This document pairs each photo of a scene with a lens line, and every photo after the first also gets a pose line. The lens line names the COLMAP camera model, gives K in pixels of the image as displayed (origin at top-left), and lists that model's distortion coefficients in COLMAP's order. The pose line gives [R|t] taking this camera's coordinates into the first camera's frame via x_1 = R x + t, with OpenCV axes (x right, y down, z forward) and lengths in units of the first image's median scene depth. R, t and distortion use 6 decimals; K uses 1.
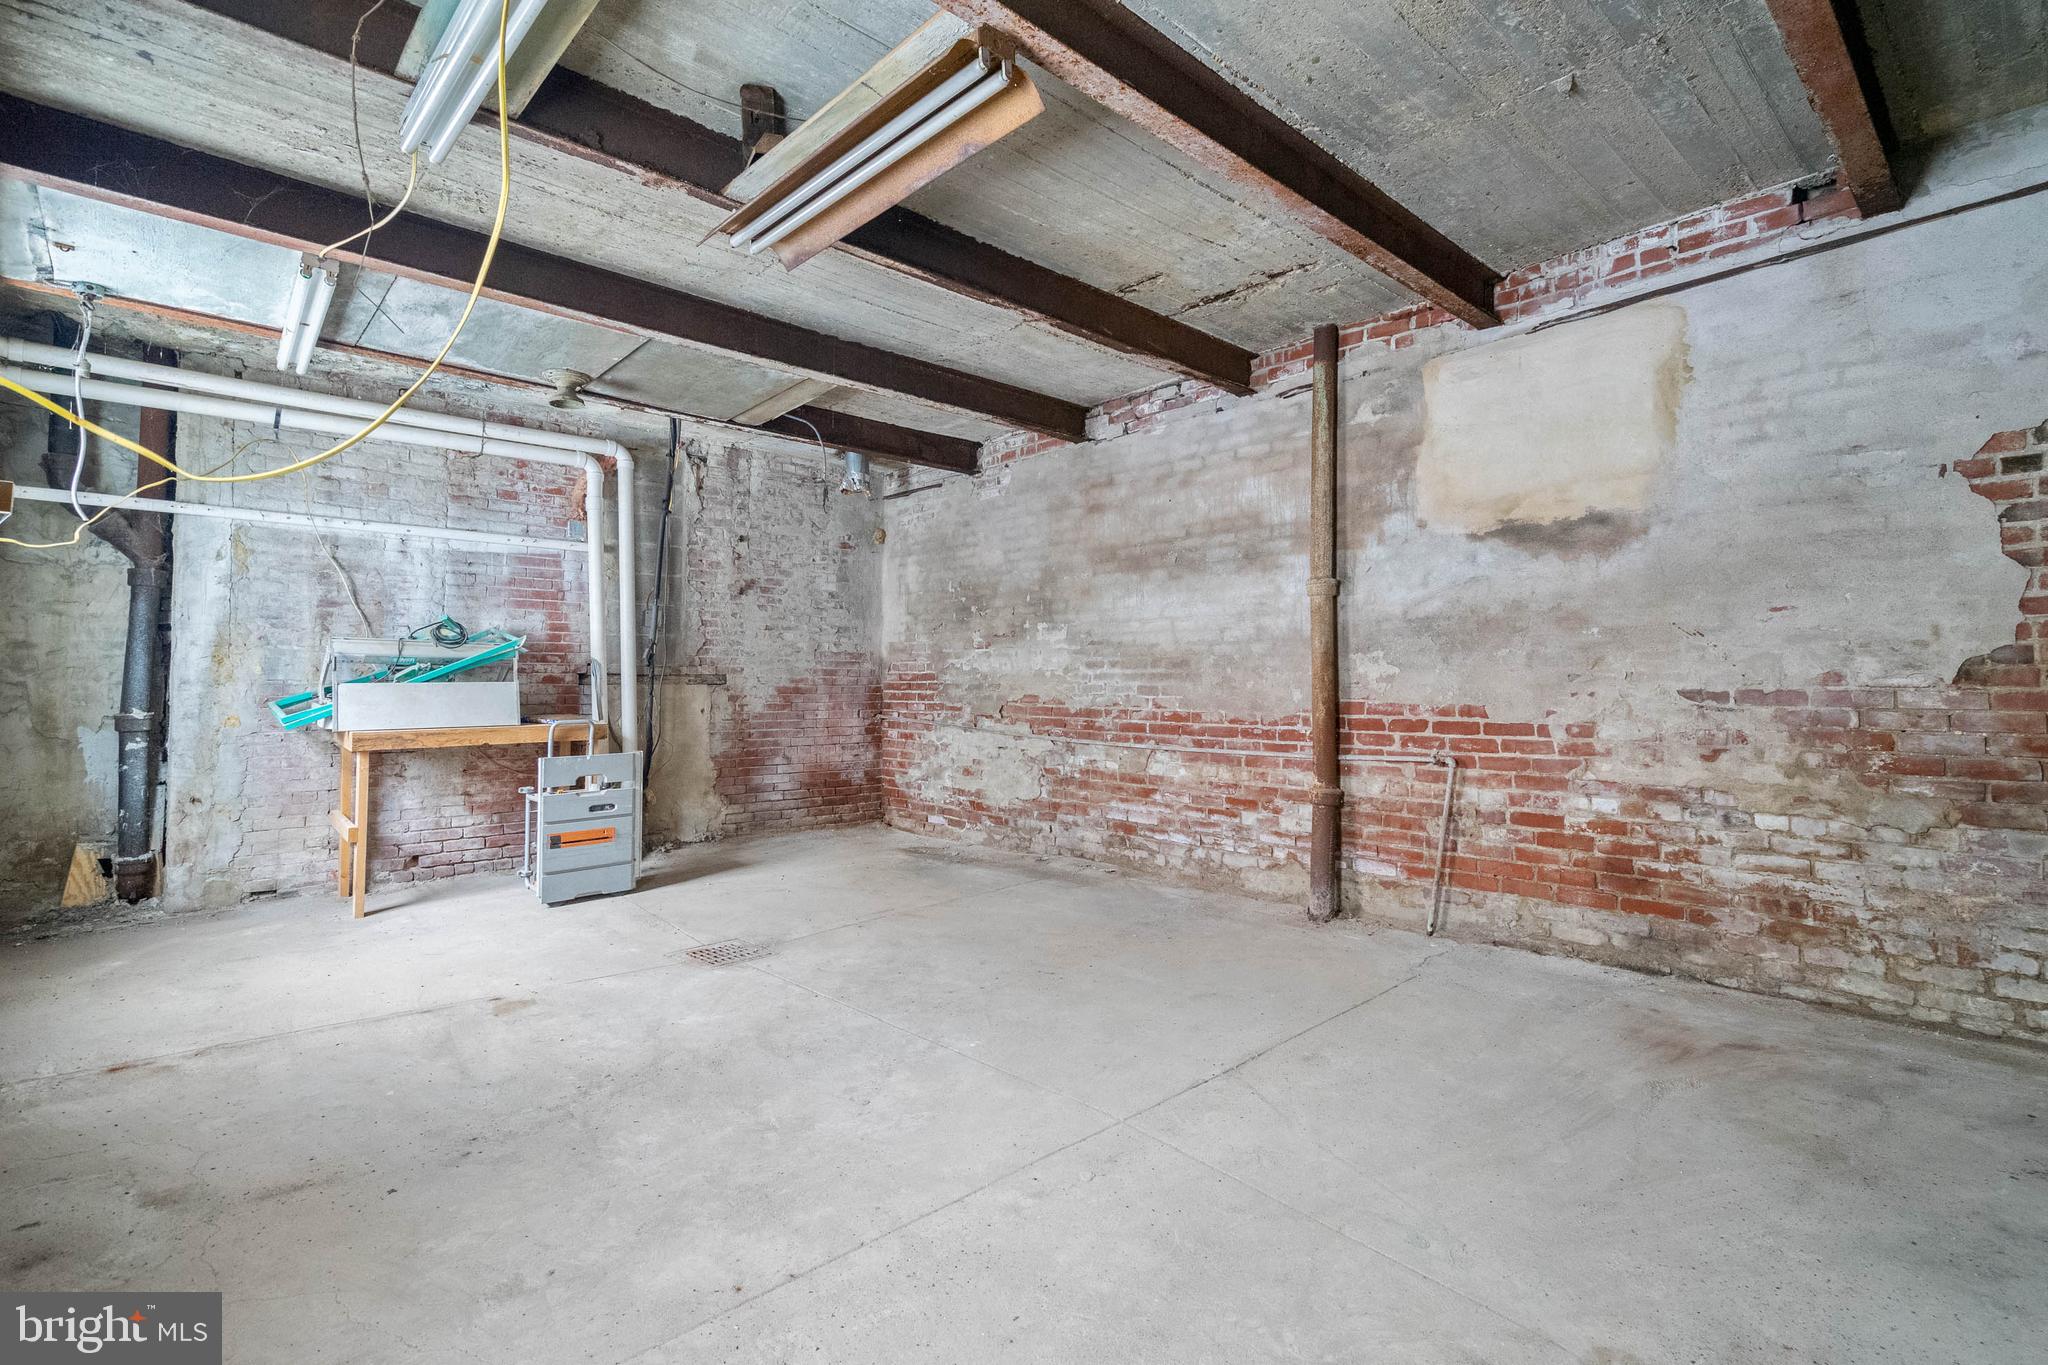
lens RADIAL K [[954.9, 0, 1013.7], [0, 954.9, 635.6], [0, 0, 1]] dist [-0.003012, 0.000917]
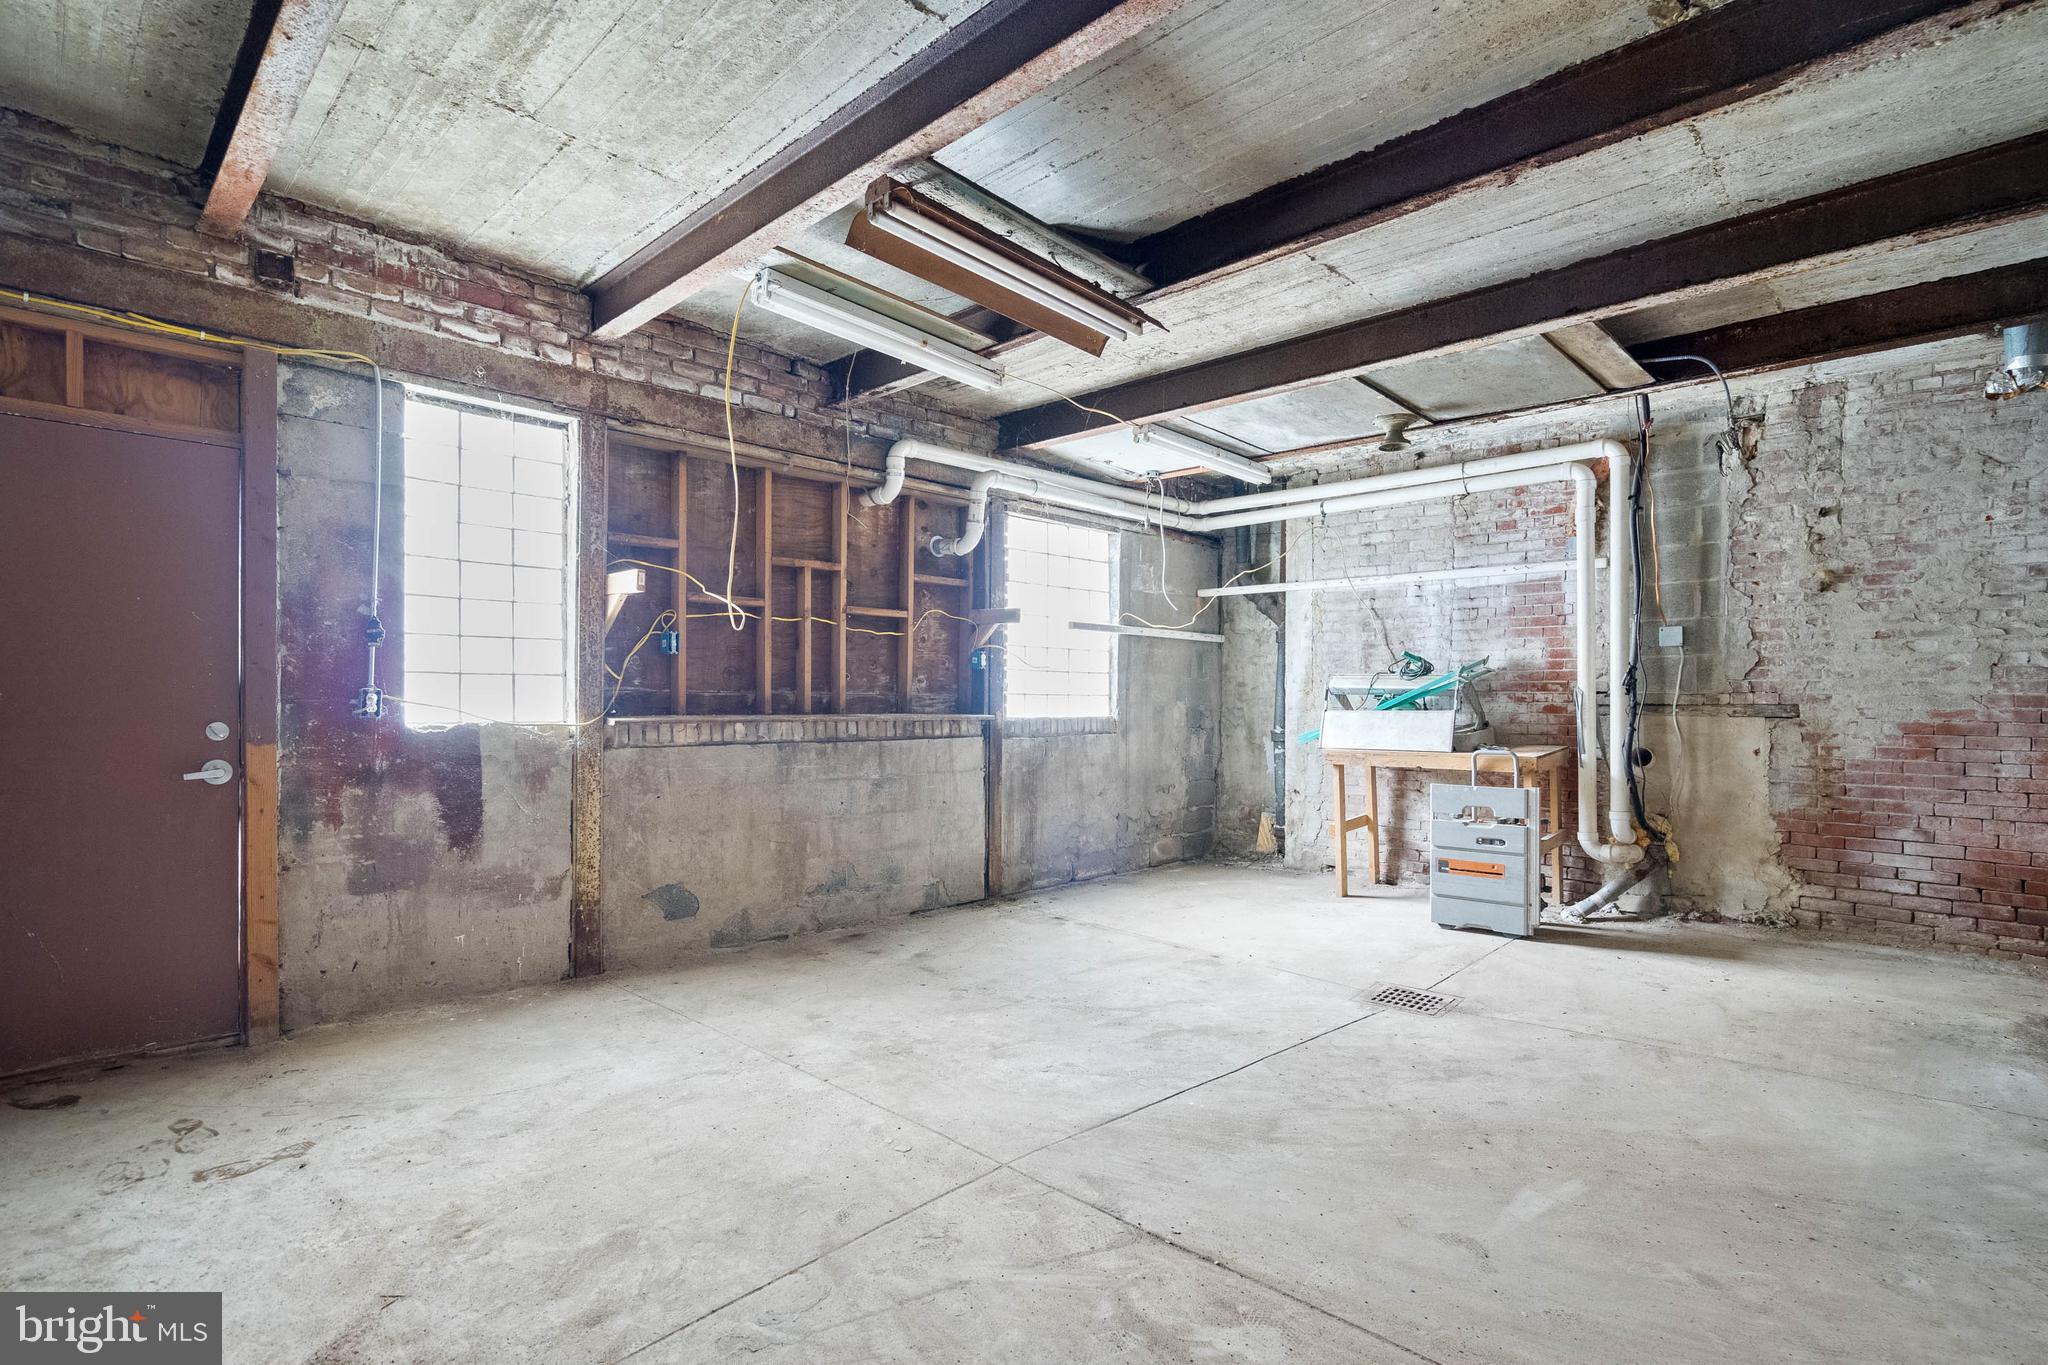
lens RADIAL K [[992.2, 0, 1015.1], [0, 992.2, 696.6], [0, 0, 1]] dist [-0.005831, 0.002726]
pose [[0.047674, -0.003622, -0.998856, 0.554578], [0.040748, 0.999168, -0.001678, 0.015531], [0.998031, -0.040622, 0.047782, 0.481665]]
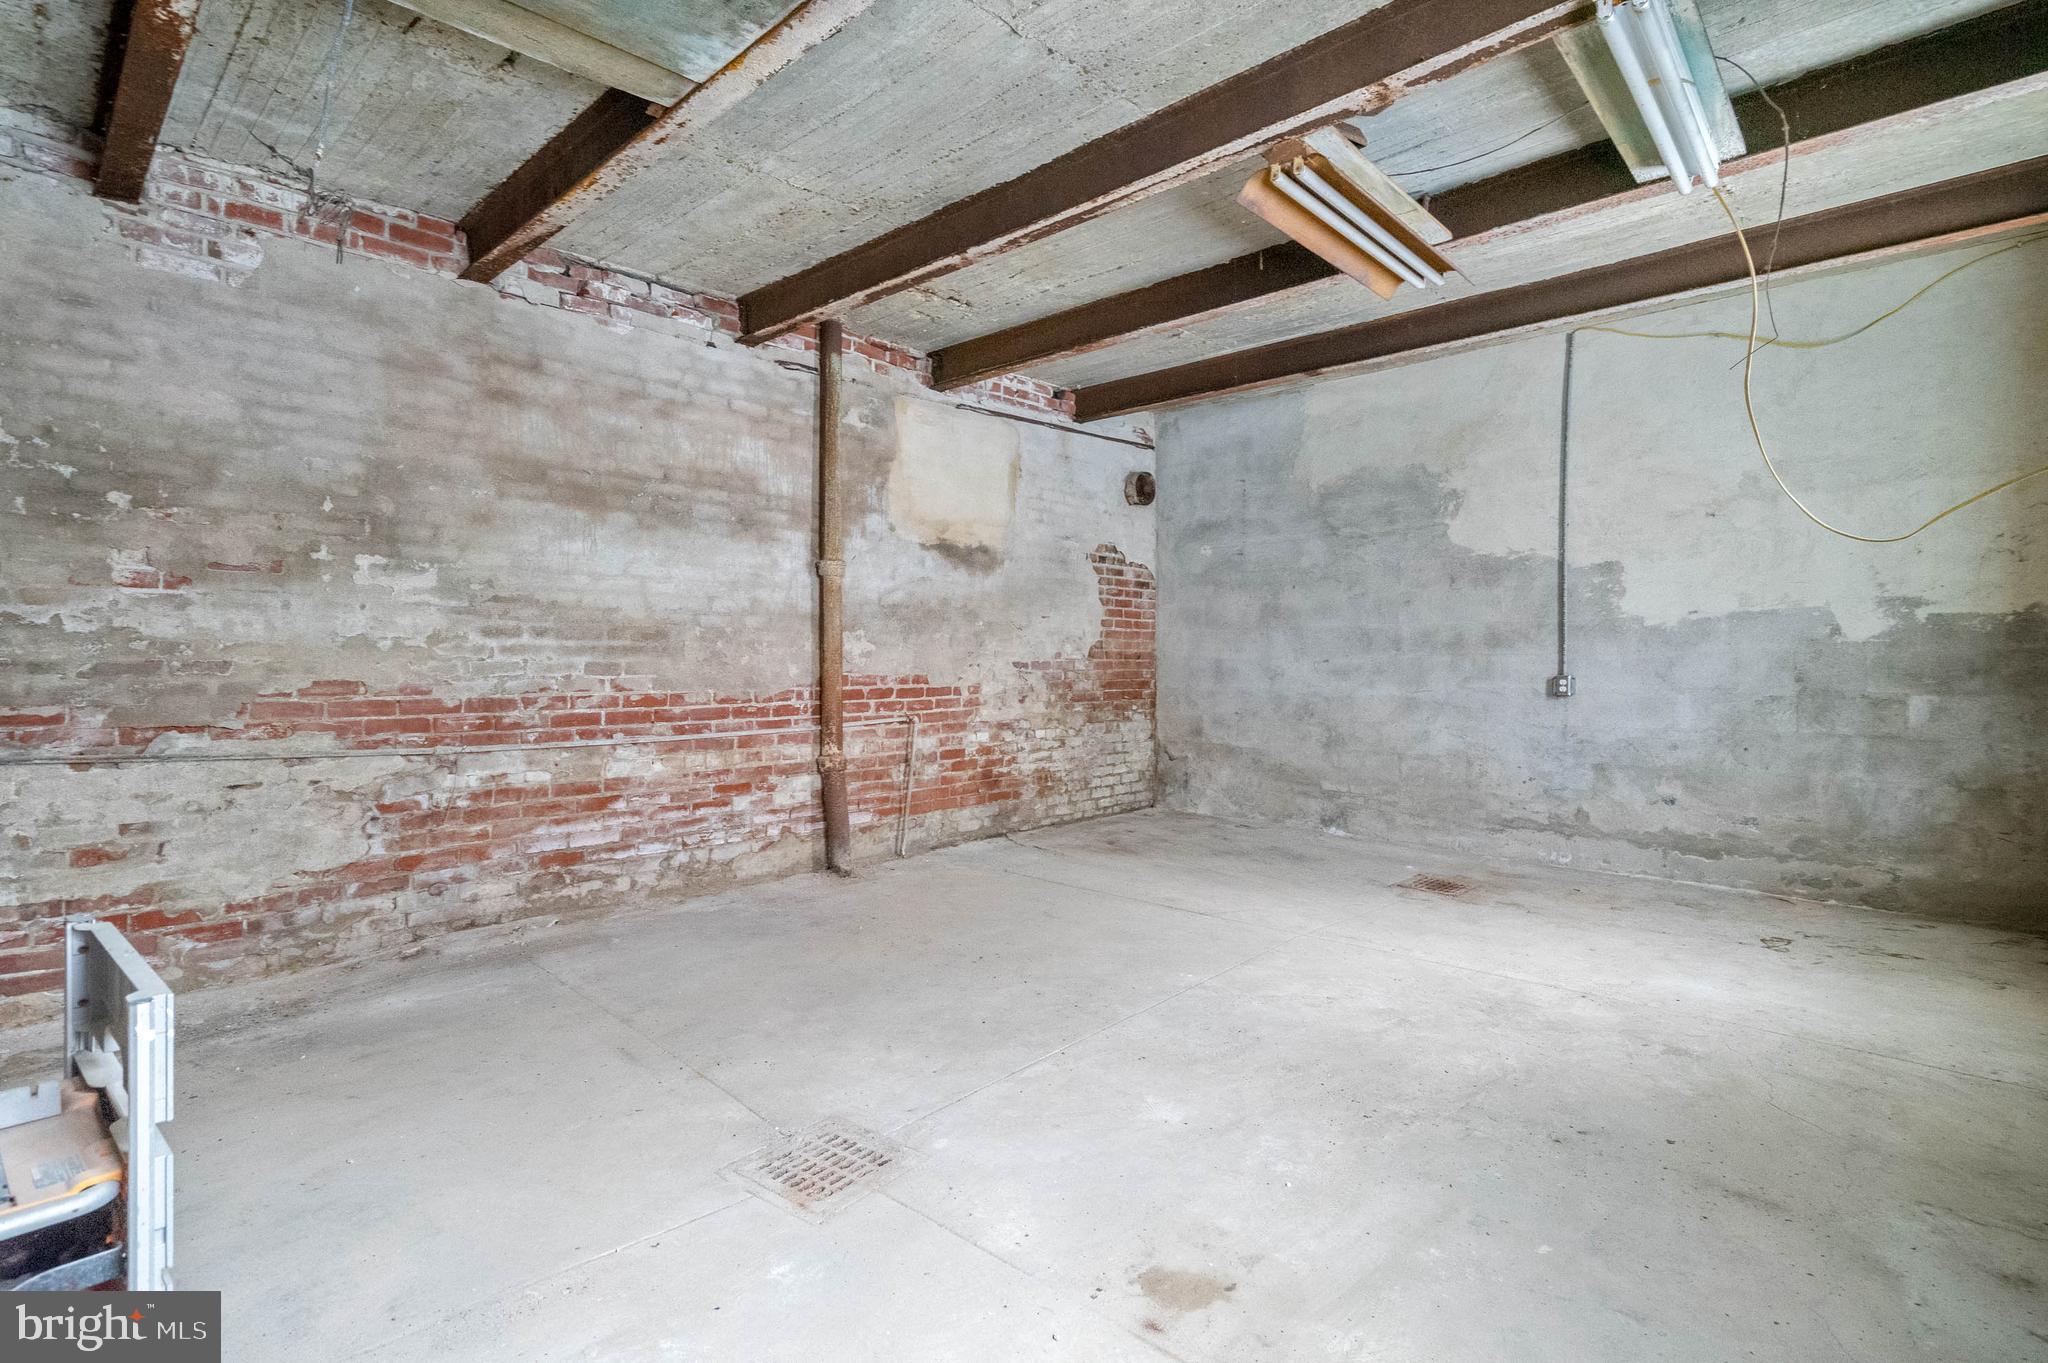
lens RADIAL K [[992.2, 0, 1029.5], [0, 992.2, 667.9], [0, 0, 1]] dist [-0.005831, 0.002726]
pose [[-0.088642, -0.012149, 0.995989, -0.726867], [-0.048517, 0.998791, 0.007865, 0.037052], [-0.994881, -0.047626, -0.089124, 0.794037]]
